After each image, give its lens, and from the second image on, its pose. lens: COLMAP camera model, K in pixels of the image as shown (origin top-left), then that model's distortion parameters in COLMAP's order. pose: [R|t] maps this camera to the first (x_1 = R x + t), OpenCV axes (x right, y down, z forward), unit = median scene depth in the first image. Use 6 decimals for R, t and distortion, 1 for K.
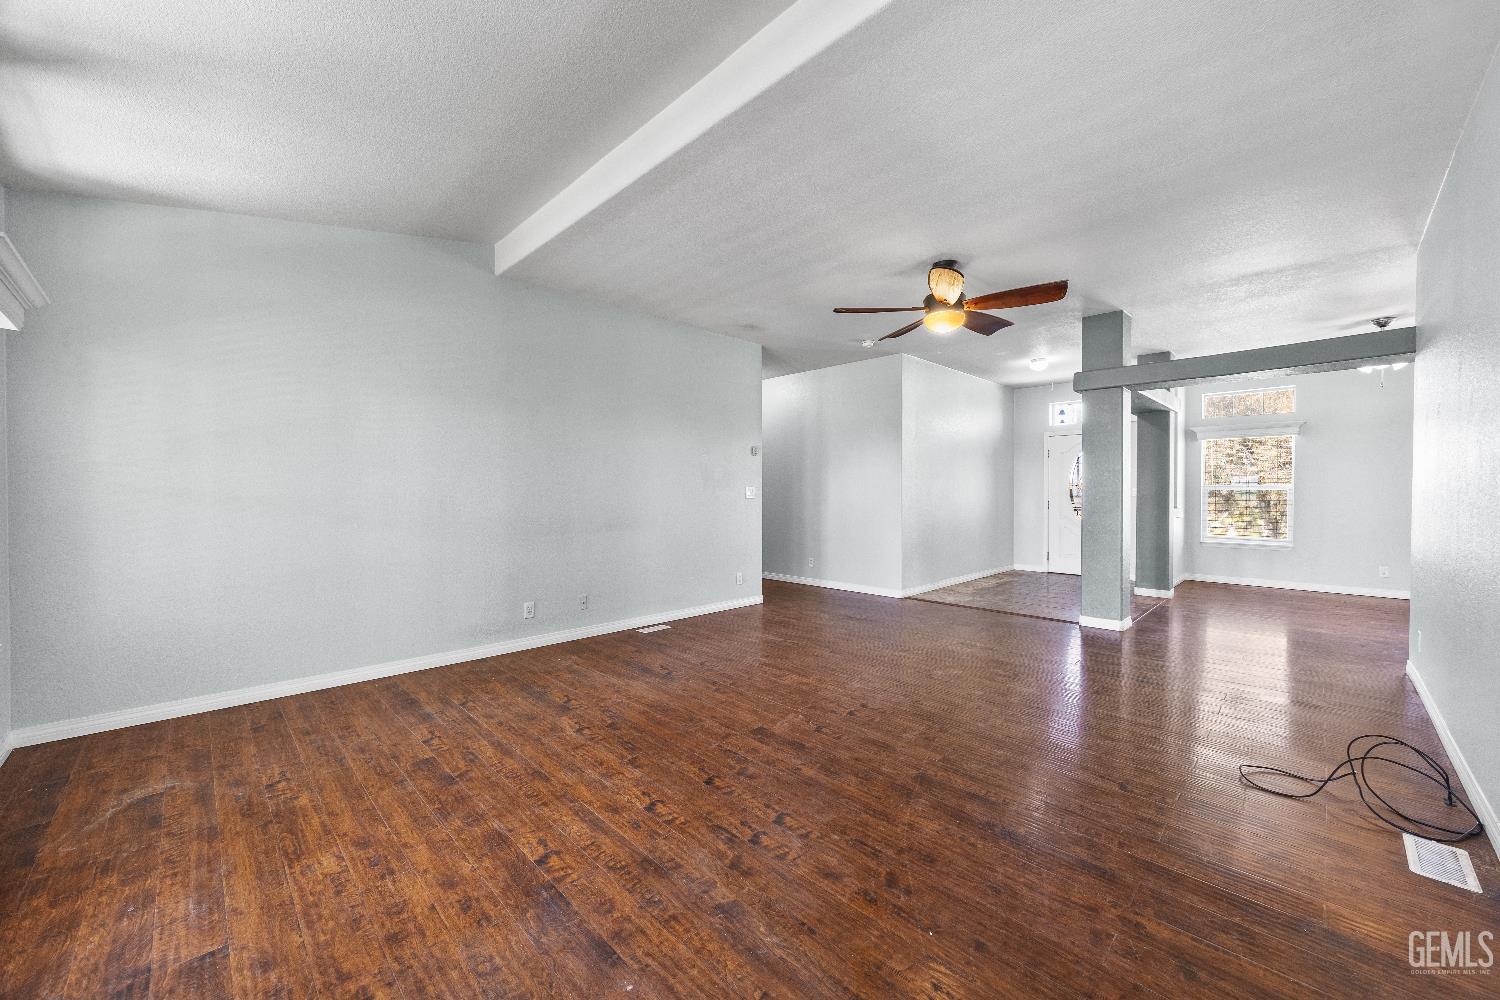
lens RADIAL K [[571.6, 0, 750.0], [0, 571.6, 500.0], [0, 0, 1]] dist [-0.001825, -0.000008]
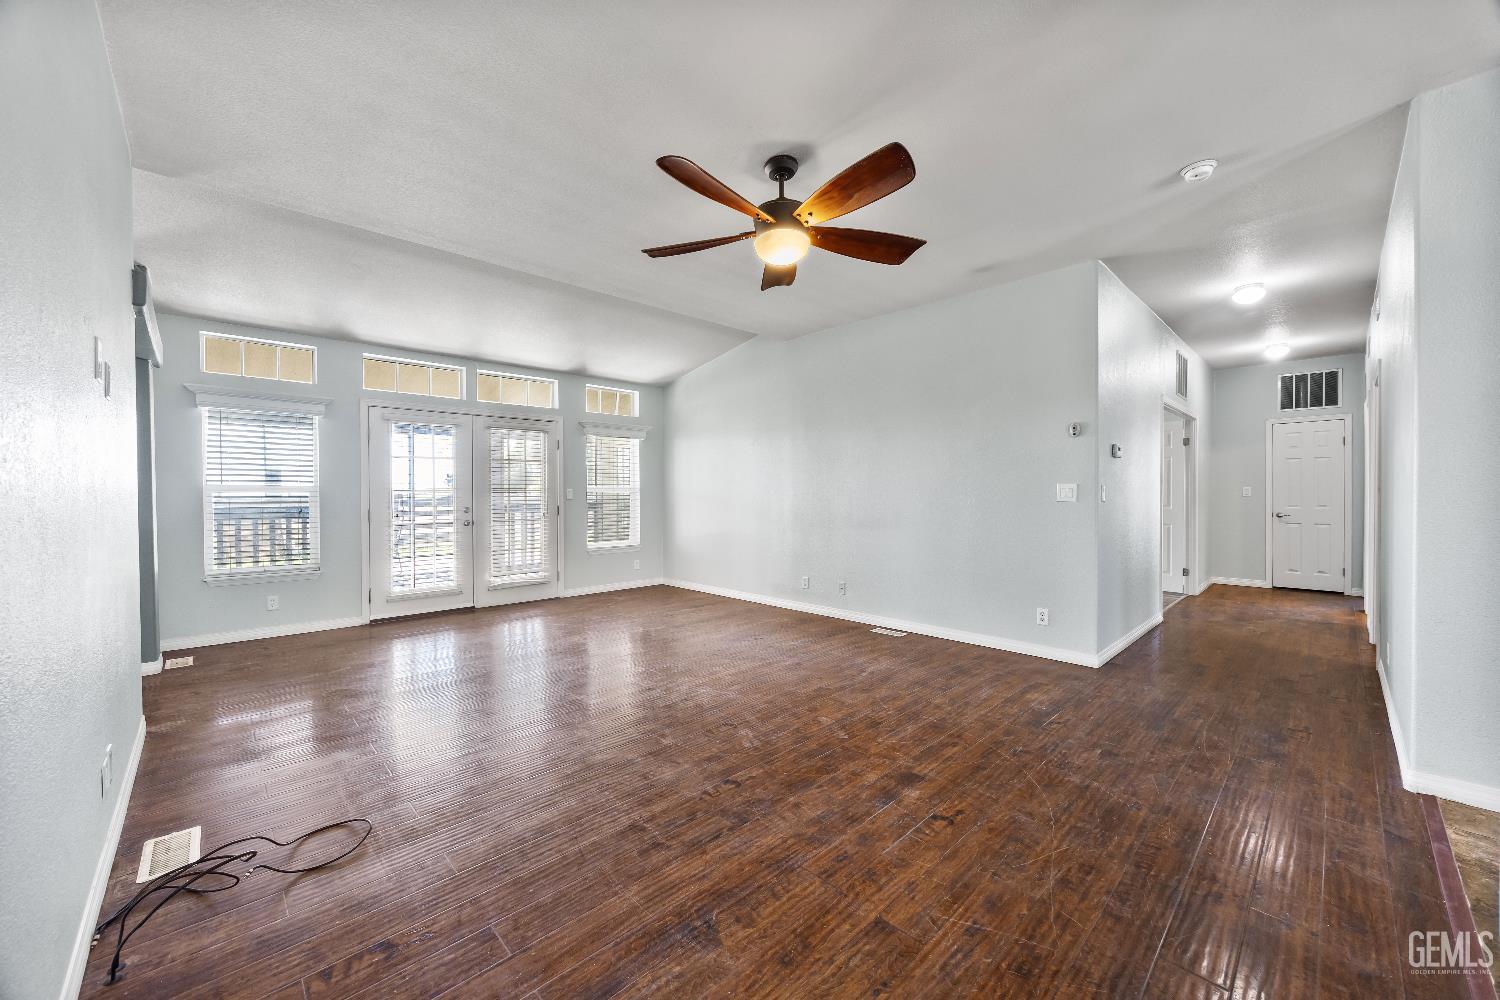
lens RADIAL K [[571.6, 0, 750.0], [0, 571.6, 500.0], [0, 0, 1]] dist [-0.001825, -0.000008]
pose [[-0.015789, 0.010680, -0.999818, 1.059620], [-0.006763, 0.999919, 0.010788, -0.016730], [0.999852, 0.006932, -0.015716, 0.985143]]
